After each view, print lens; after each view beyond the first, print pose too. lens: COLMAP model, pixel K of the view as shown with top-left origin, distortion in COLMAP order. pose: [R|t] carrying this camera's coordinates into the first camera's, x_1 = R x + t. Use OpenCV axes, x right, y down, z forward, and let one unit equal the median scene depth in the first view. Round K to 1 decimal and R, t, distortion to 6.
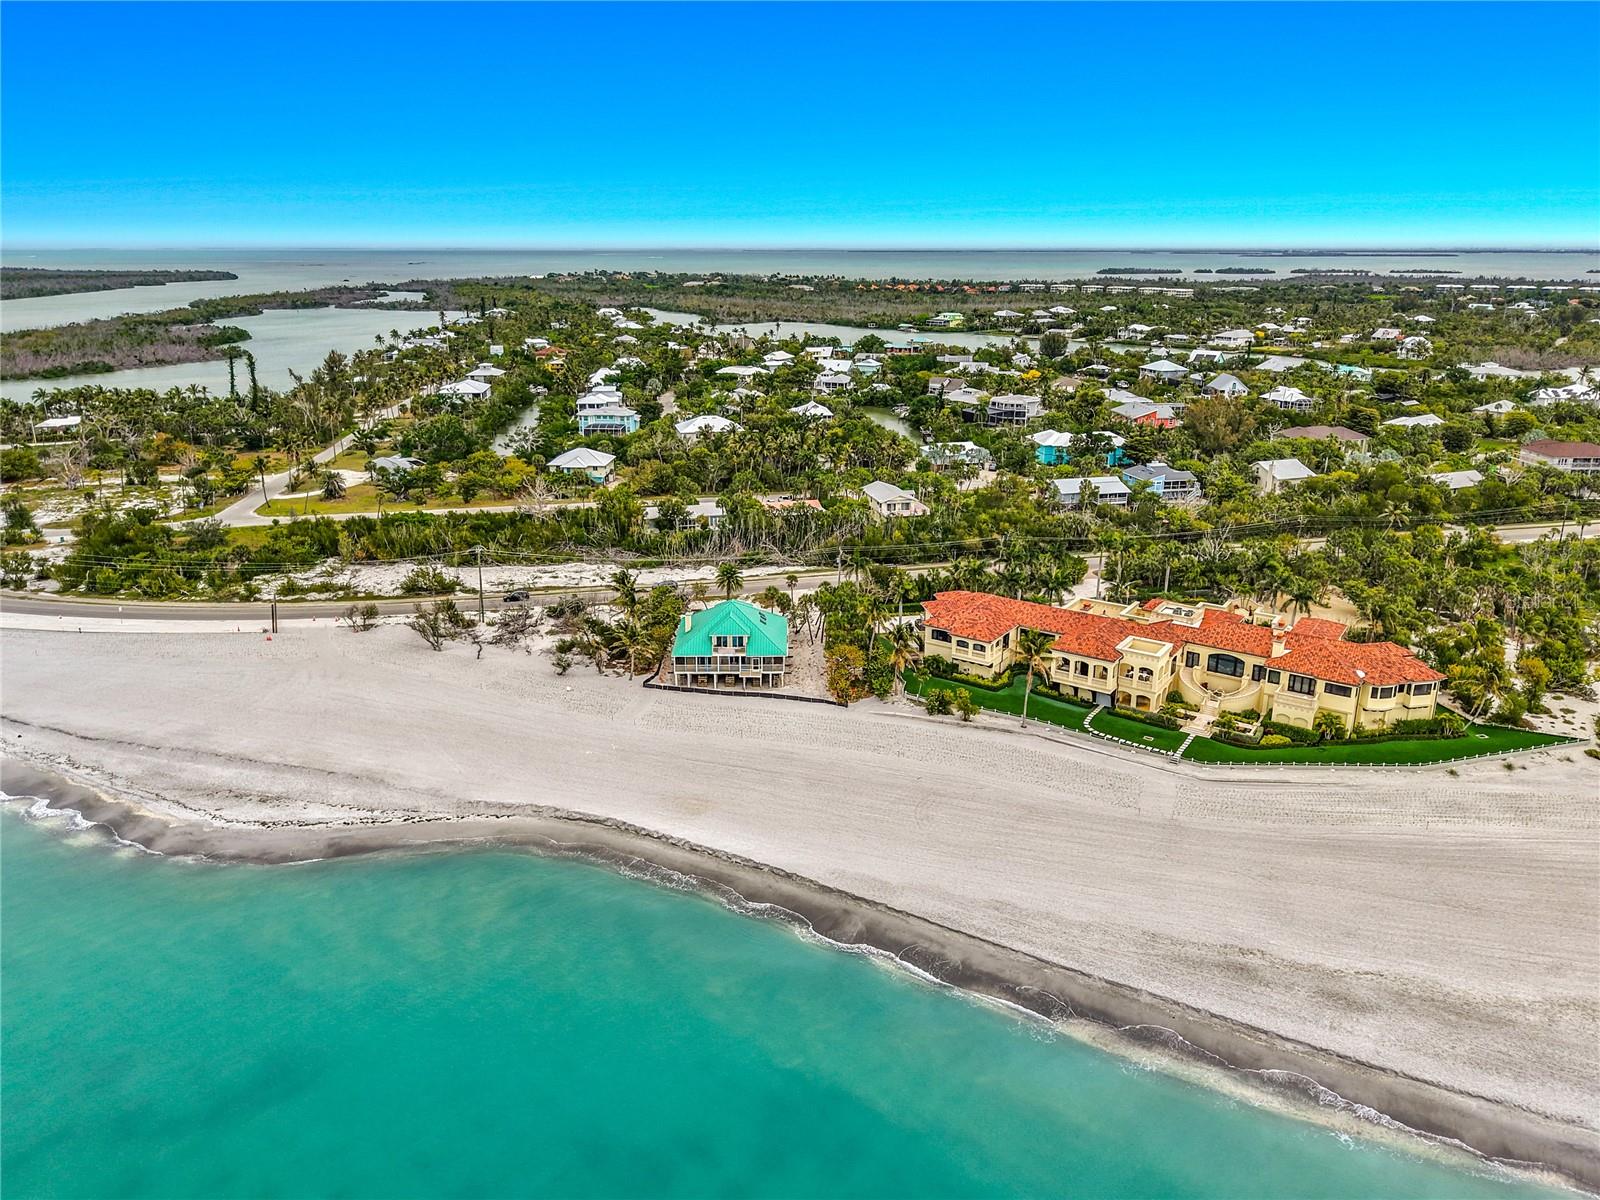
lens RADIAL K [[1084.3, 0, 784.8], [0, 1084.3, 595.8], [0, 0, 1]] dist [0.028532, -0.029665]
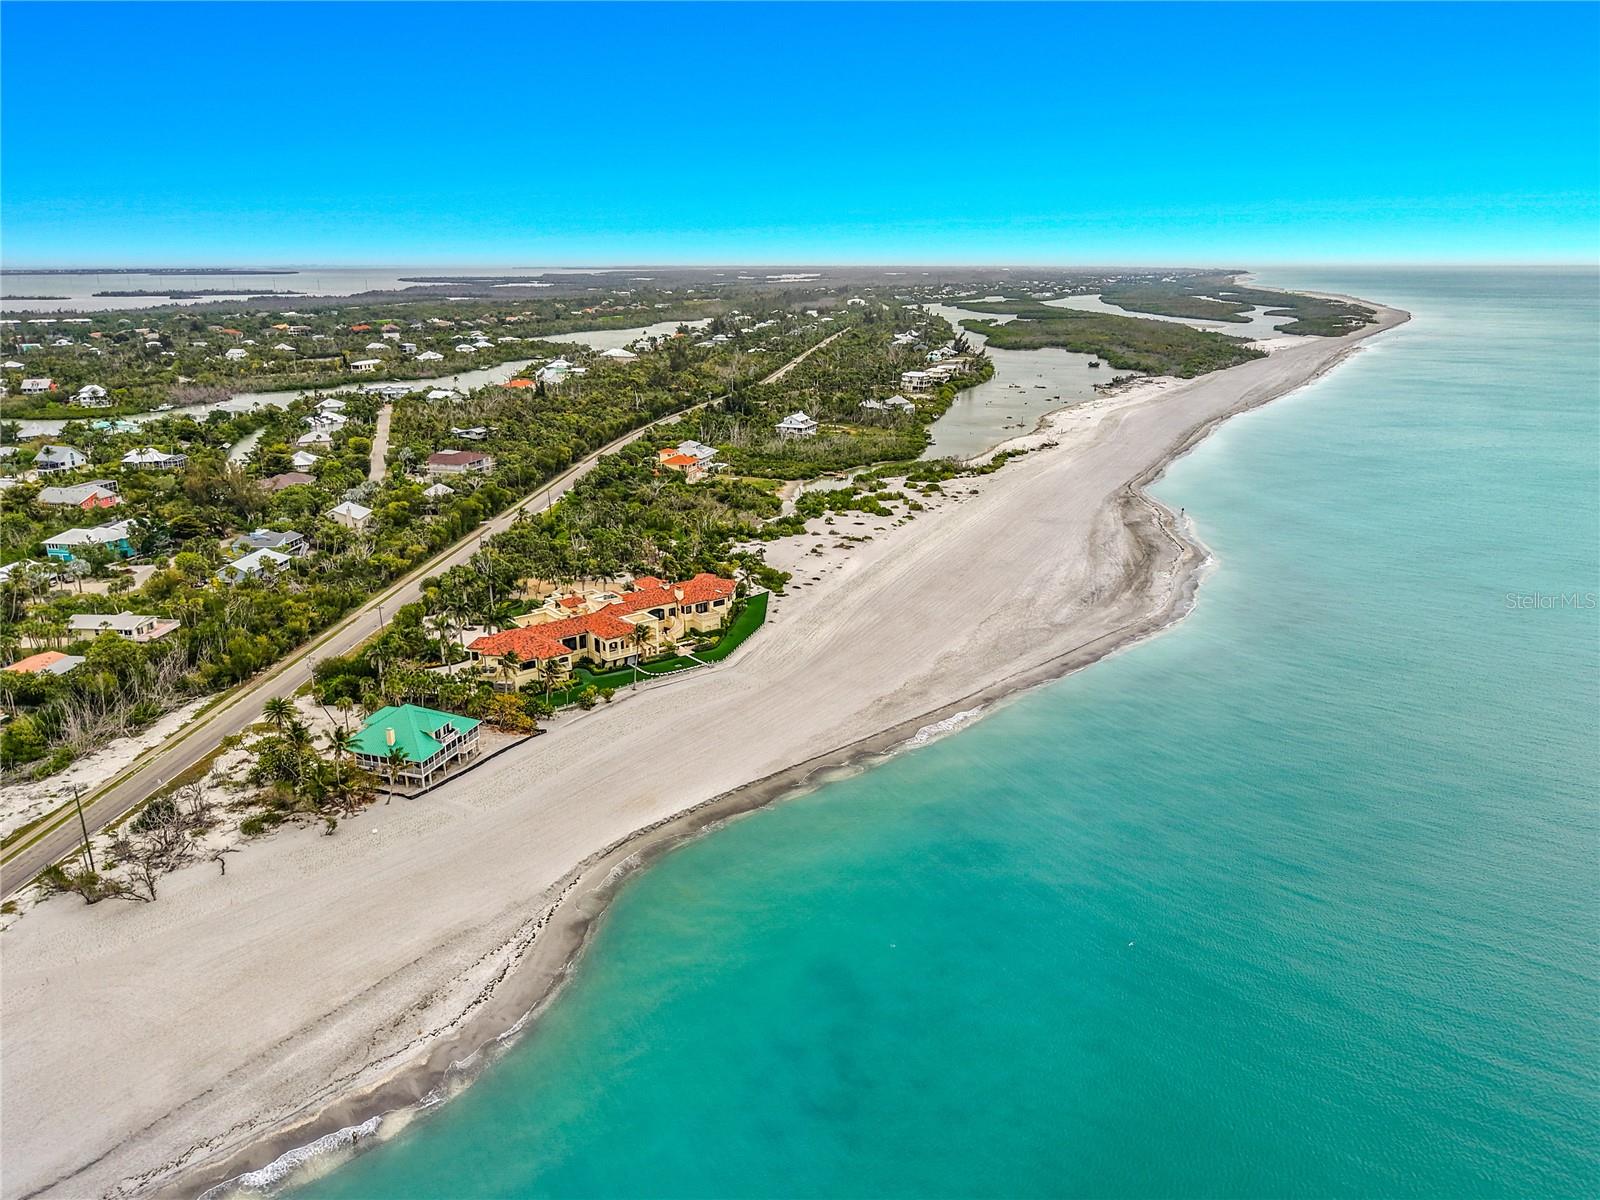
lens RADIAL K [[1084.3, 0, 778.0], [0, 1084.3, 632.1], [0, 0, 1]] dist [0.028532, -0.029665]
pose [[0.307697, -0.309185, 0.899848, -0.873525], [0.297415, 0.929596, 0.217707, -0.183830], [-0.903807, 0.200641, 0.377991, 0.208319]]
